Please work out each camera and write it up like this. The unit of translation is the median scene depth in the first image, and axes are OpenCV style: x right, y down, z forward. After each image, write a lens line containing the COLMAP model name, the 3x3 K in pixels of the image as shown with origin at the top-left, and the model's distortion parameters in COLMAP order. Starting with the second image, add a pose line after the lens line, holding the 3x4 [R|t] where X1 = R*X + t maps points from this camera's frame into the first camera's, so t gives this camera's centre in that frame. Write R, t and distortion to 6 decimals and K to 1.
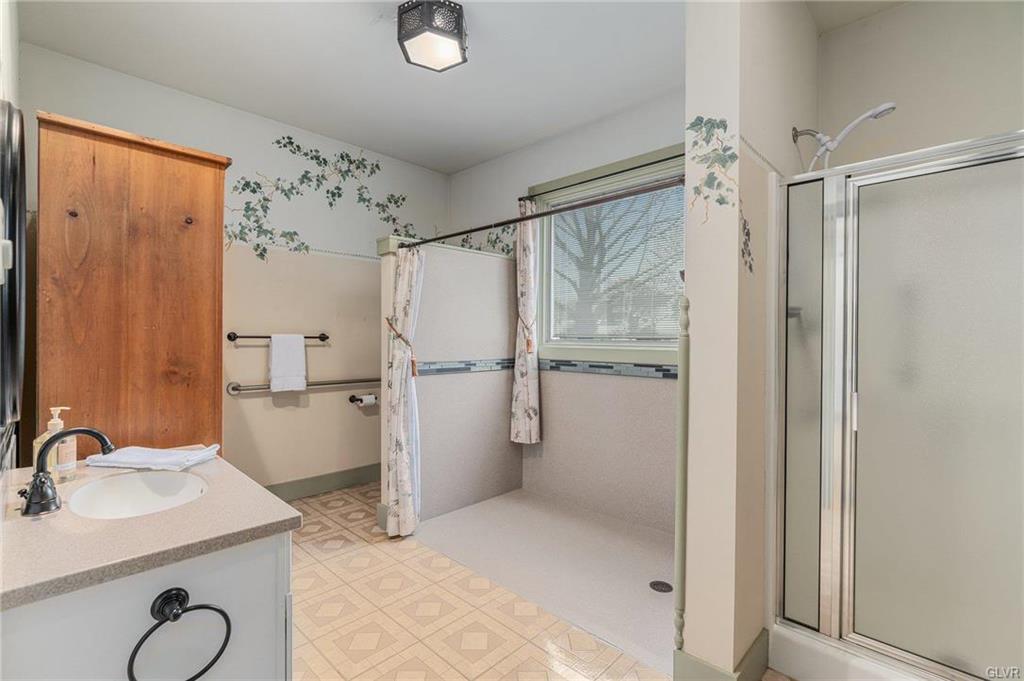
lens RADIAL K [[464.4, 0, 512.0], [0, 464.4, 340.5], [0, 0, 1]] dist [-0.001757, 0.000512]
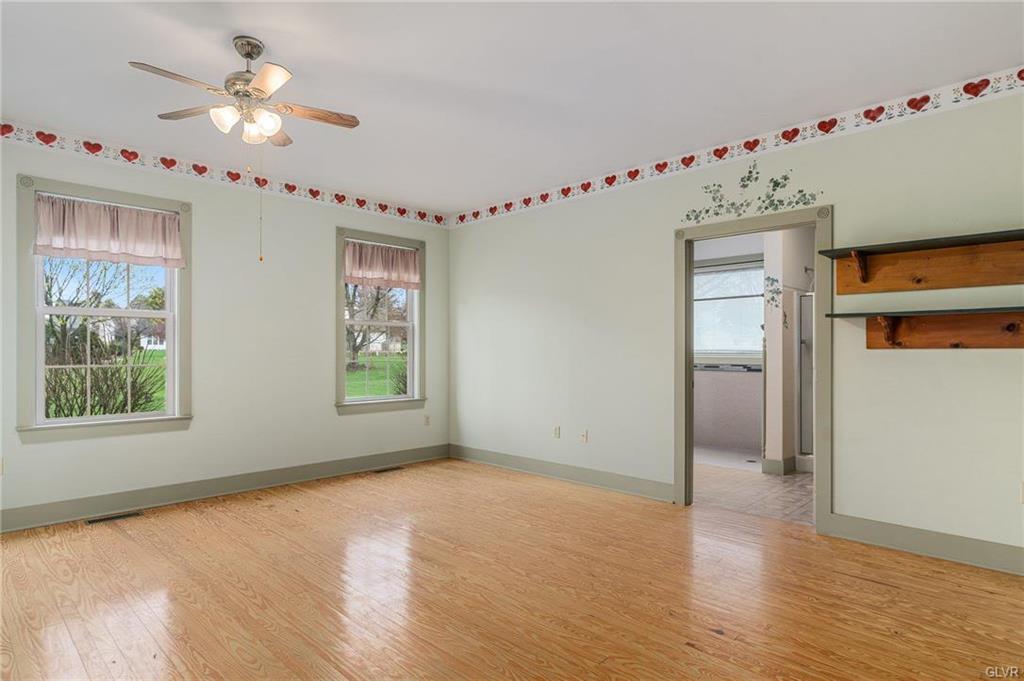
lens RADIAL K [[567.7, 0, 513.3], [0, 567.7, 348.6], [0, 0, 1]] dist [-0.003249, -0.000299]
pose [[0.999889, -0.005655, -0.013794, -0.496264], [0.005537, 0.999948, -0.008565, 0.000038], [0.013842, 0.008488, 0.999868, -1.109671]]
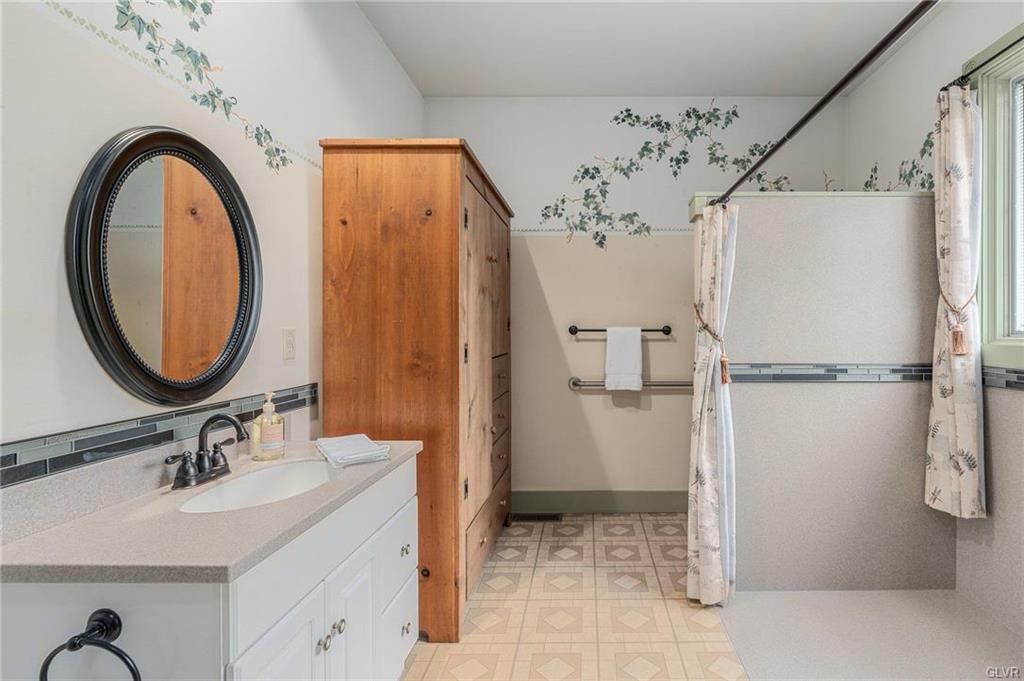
lens RADIAL K [[519.8, 0, 512.1], [0, 519.8, 329.7], [0, 0, 1]] dist [-0.002823, 0.001324]
pose [[0.701438, -0.007544, -0.712690, 0.103761], [0.001080, 0.999954, -0.009521, 0.001467], [0.712729, 0.005908, 0.701414, 0.166794]]
